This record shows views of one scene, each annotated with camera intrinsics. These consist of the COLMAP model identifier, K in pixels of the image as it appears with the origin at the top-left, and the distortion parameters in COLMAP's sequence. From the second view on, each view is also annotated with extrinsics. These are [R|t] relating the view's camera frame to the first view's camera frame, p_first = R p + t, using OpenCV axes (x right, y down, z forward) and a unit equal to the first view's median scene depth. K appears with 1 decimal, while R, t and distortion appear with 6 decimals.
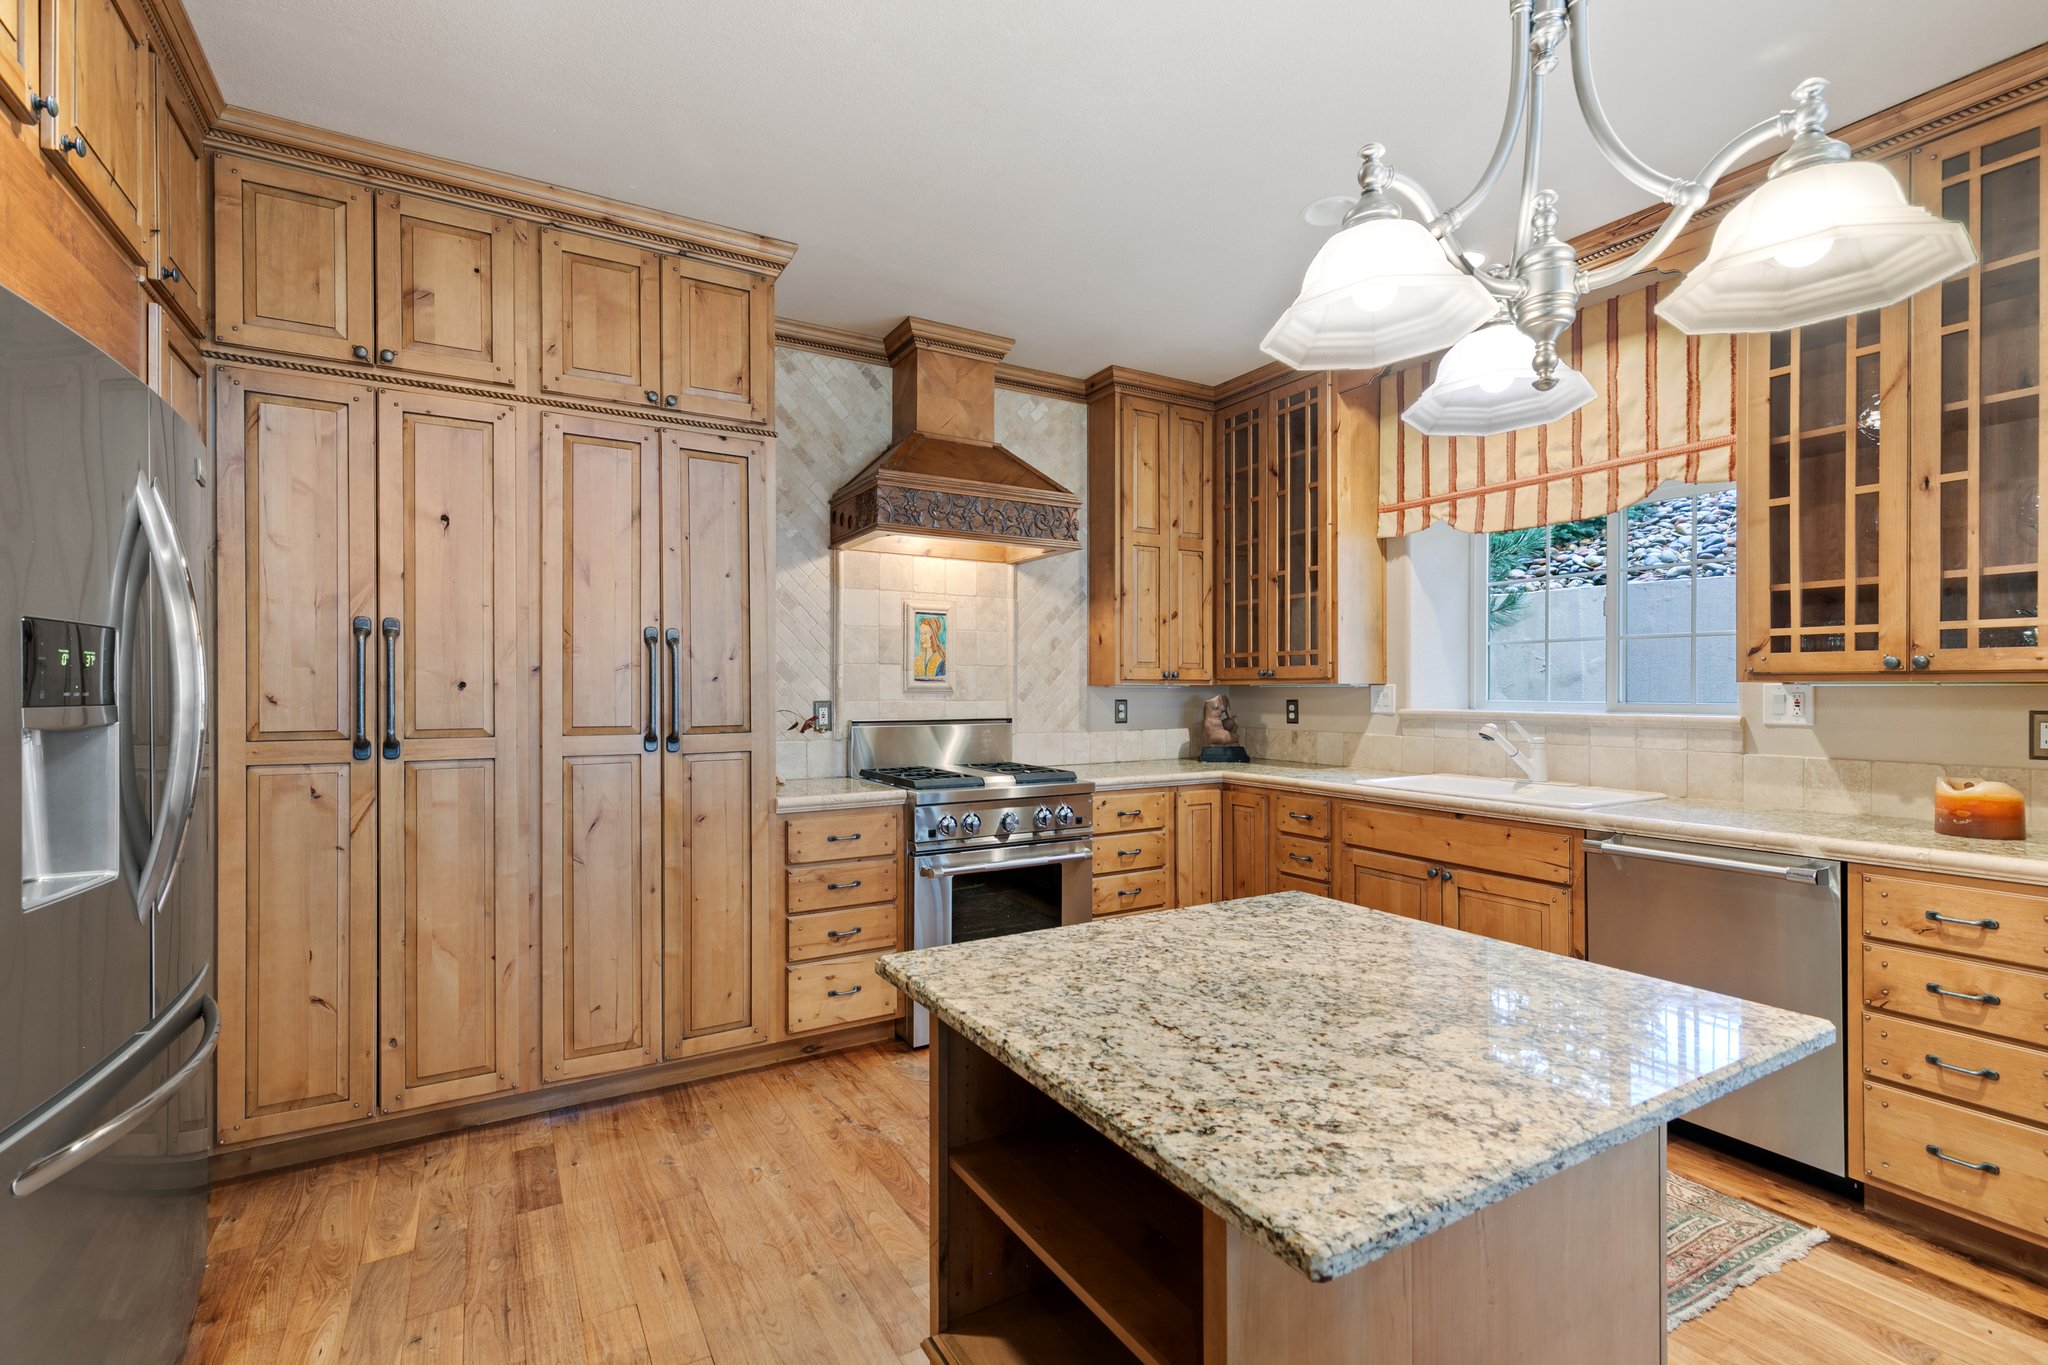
lens RADIAL K [[921.4, 0, 1025.7], [0, 921.4, 690.0], [0, 0, 1]] dist [0.009768, -0.002527]
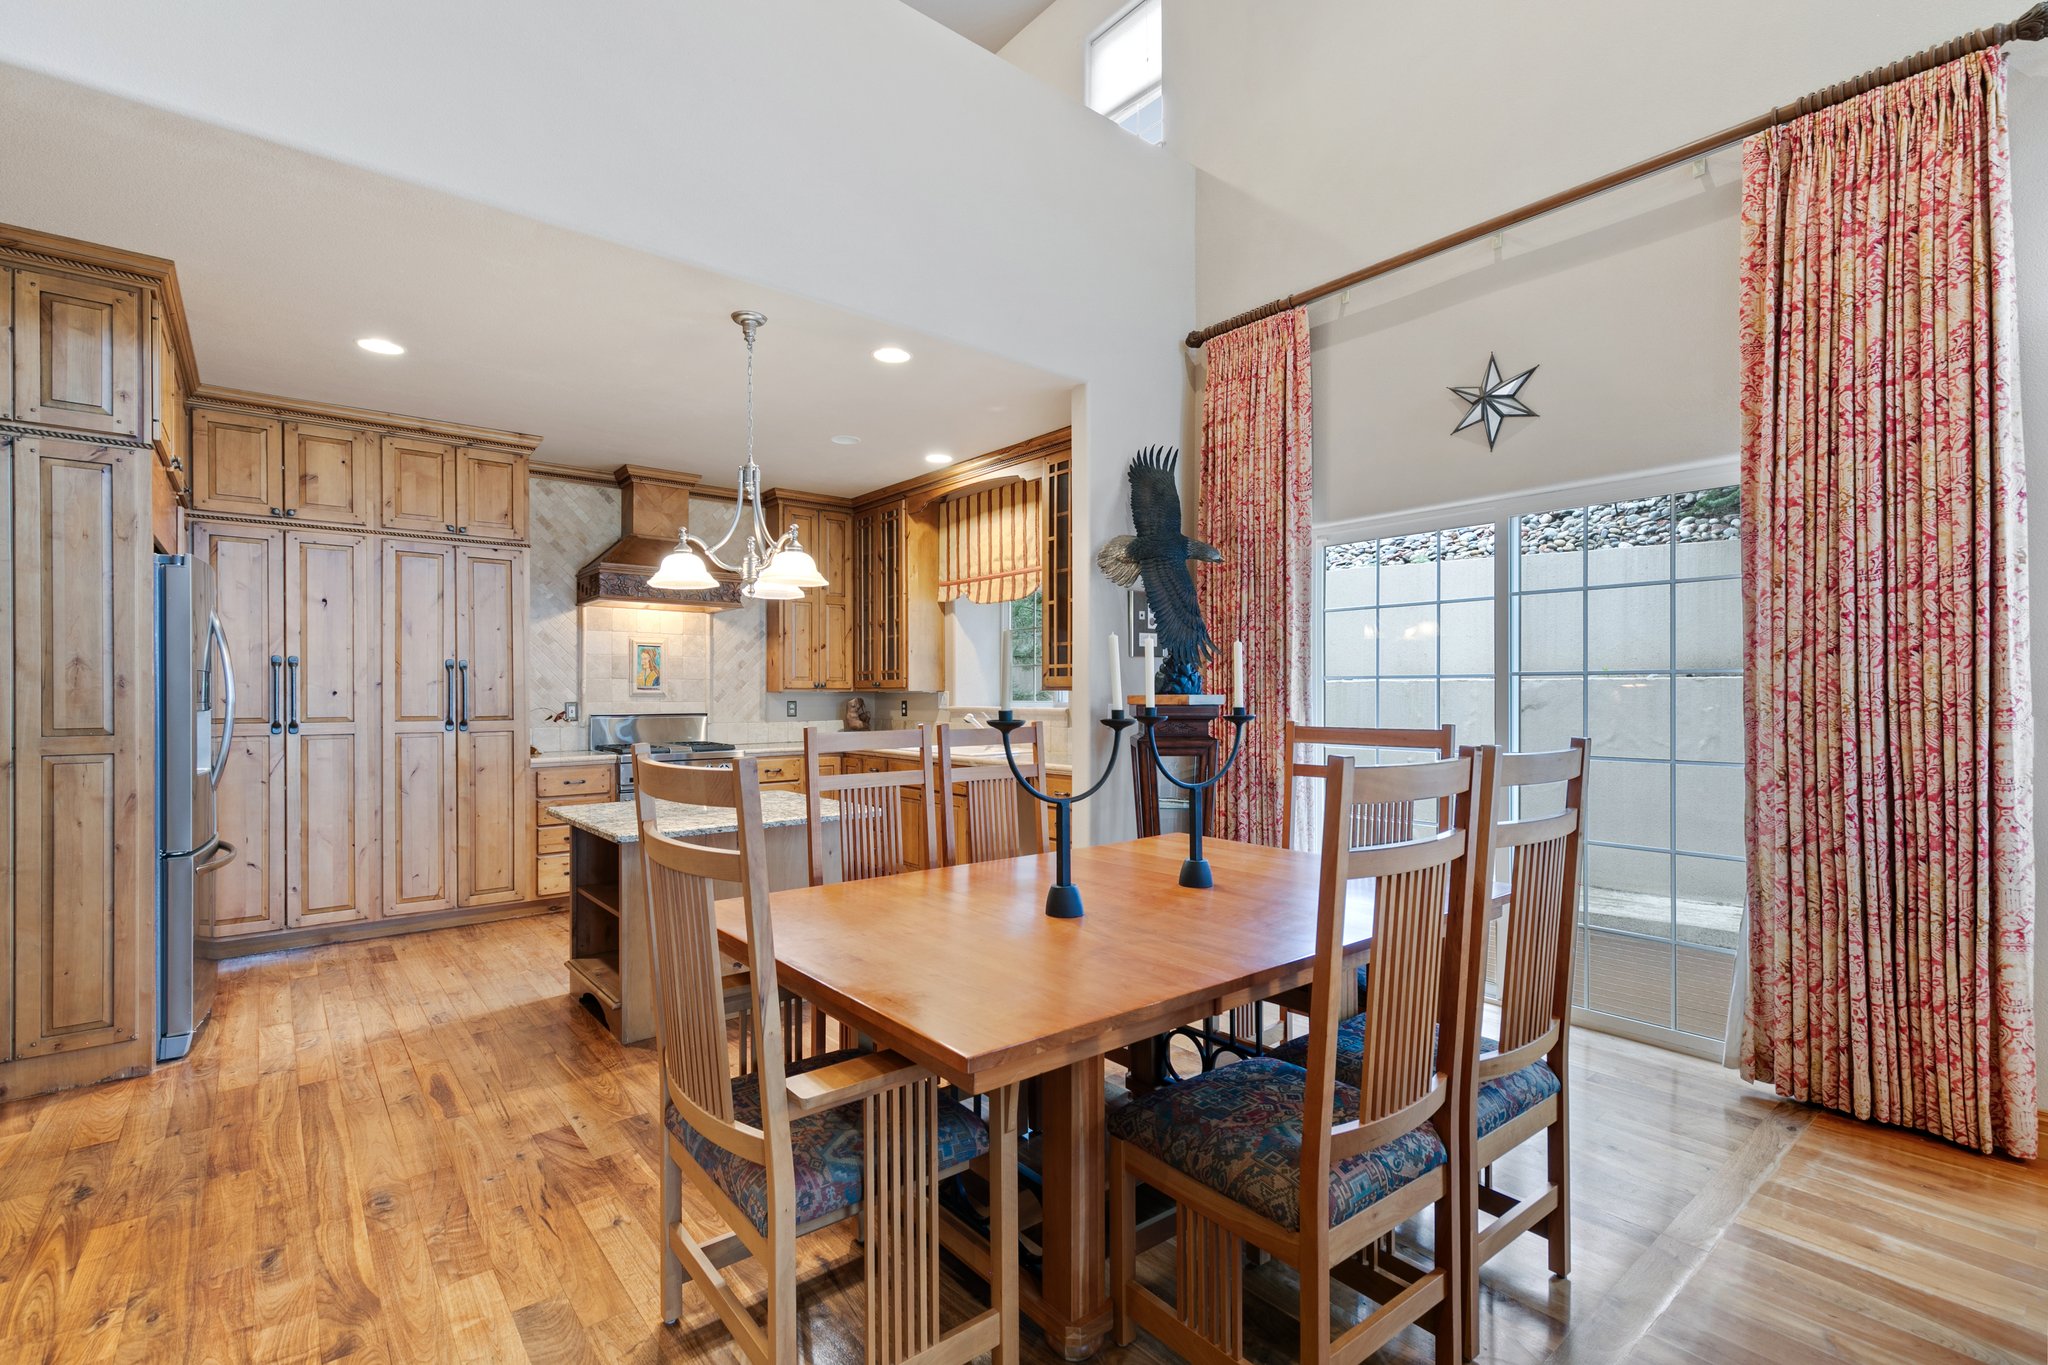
lens RADIAL K [[921.4, 0, 1029.6], [0, 921.4, 694.2], [0, 0, 1]] dist [0.009768, -0.002527]
pose [[0.987598, -0.001085, 0.156998, 0.416801], [0.001060, 0.999999, 0.000241, -0.001542], [-0.156998, -0.000071, 0.987599, -0.931910]]
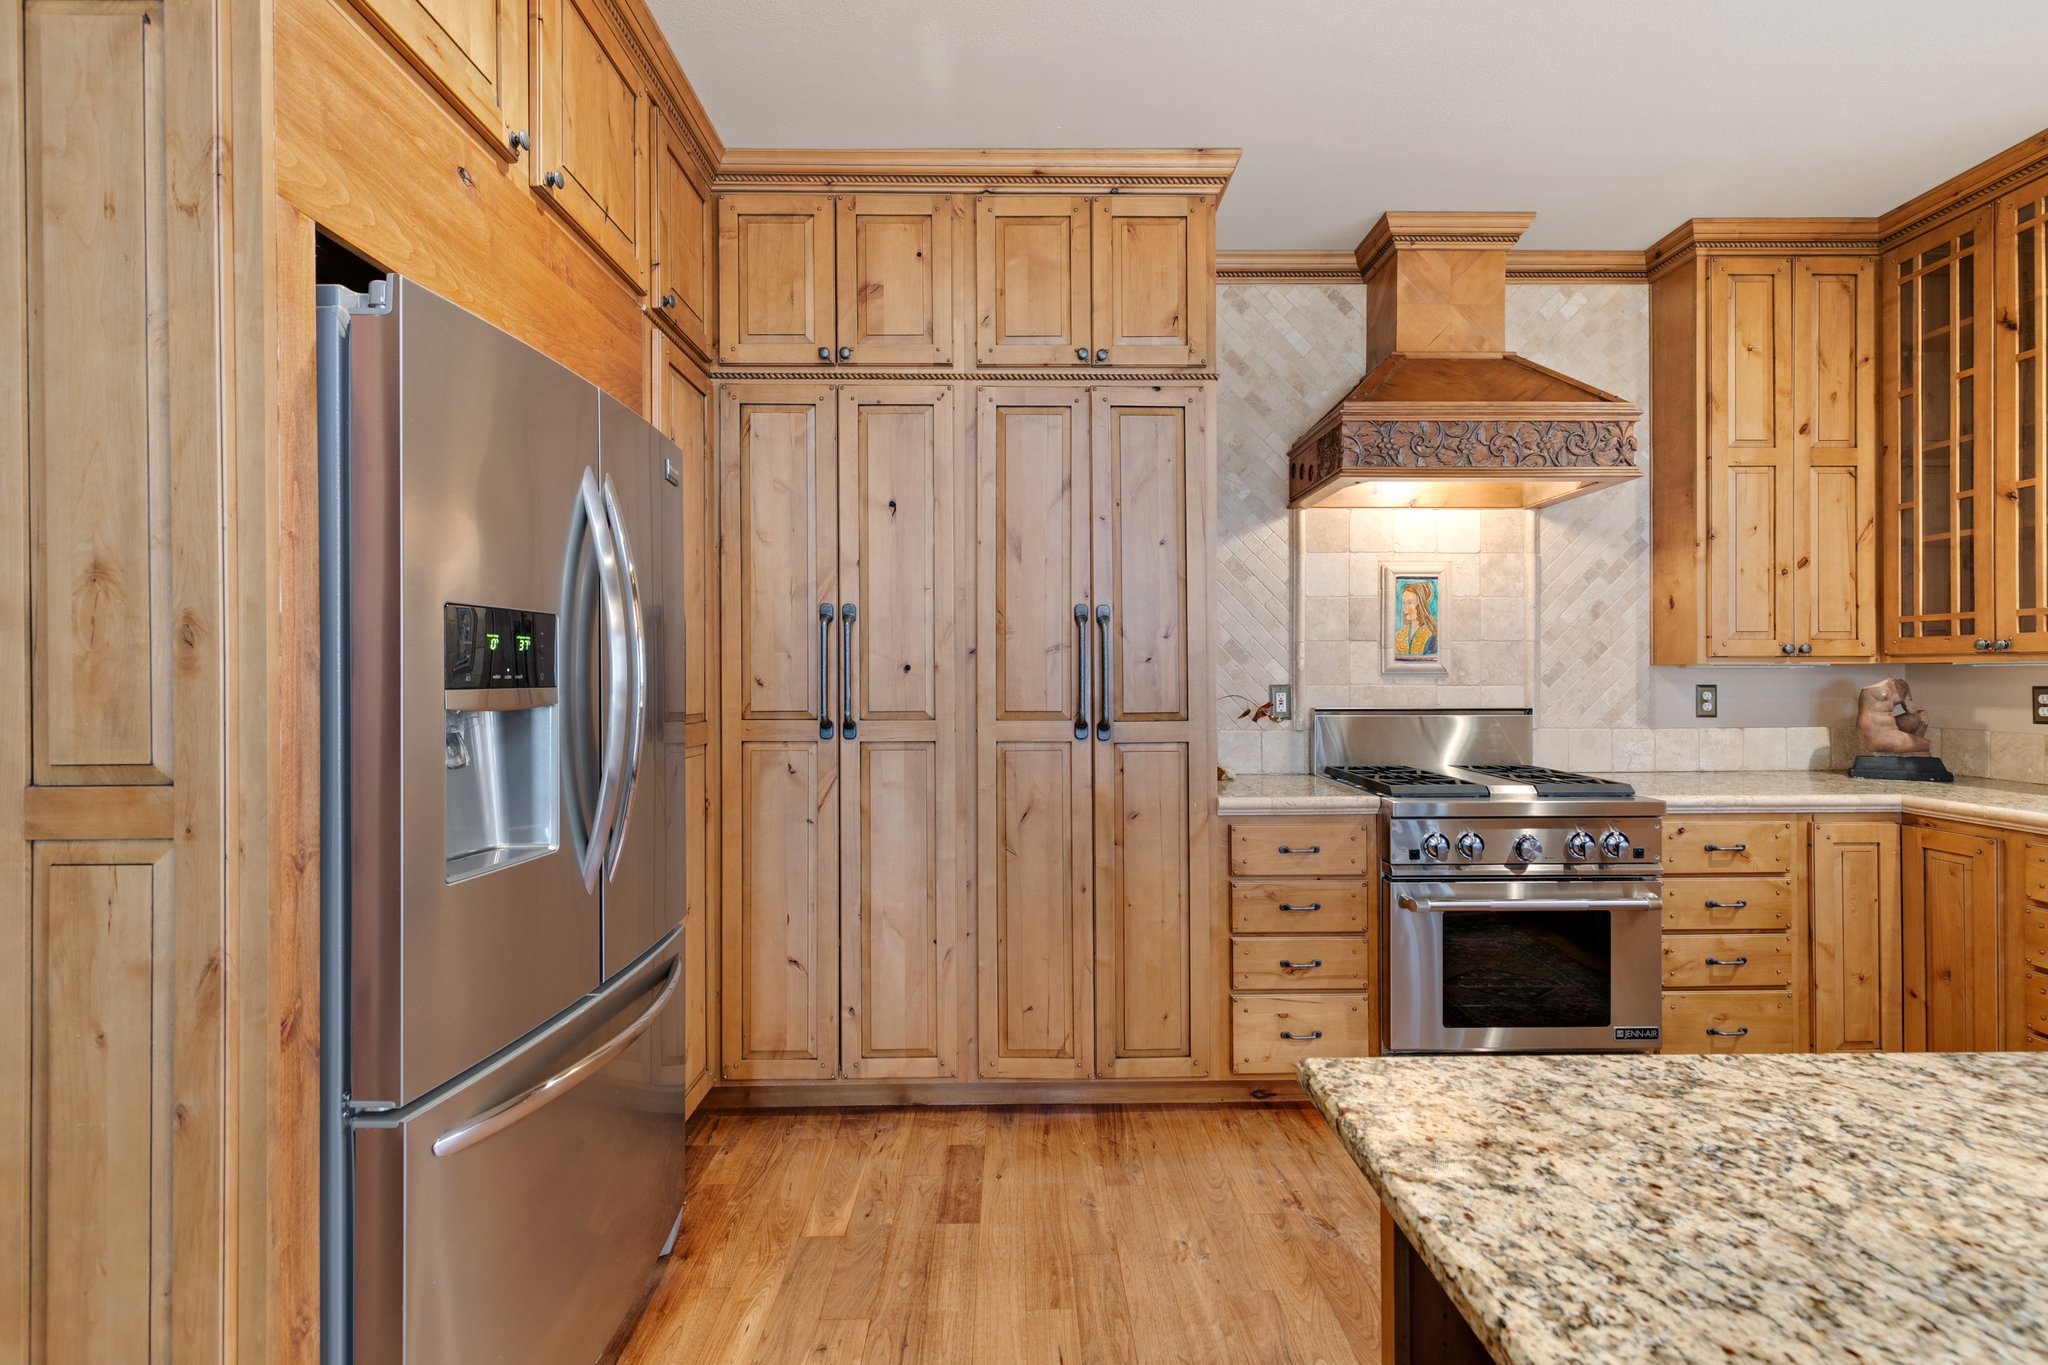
lens RADIAL K [[921.4, 0, 1024.5], [0, 921.4, 671.8], [0, 0, 1]] dist [0.009768, -0.002527]
pose [[0.867120, -0.002398, -0.498094, 0.003016], [0.001790, 0.999997, -0.001698, 0.000873], [0.498096, 0.000581, 0.867122, 0.179108]]
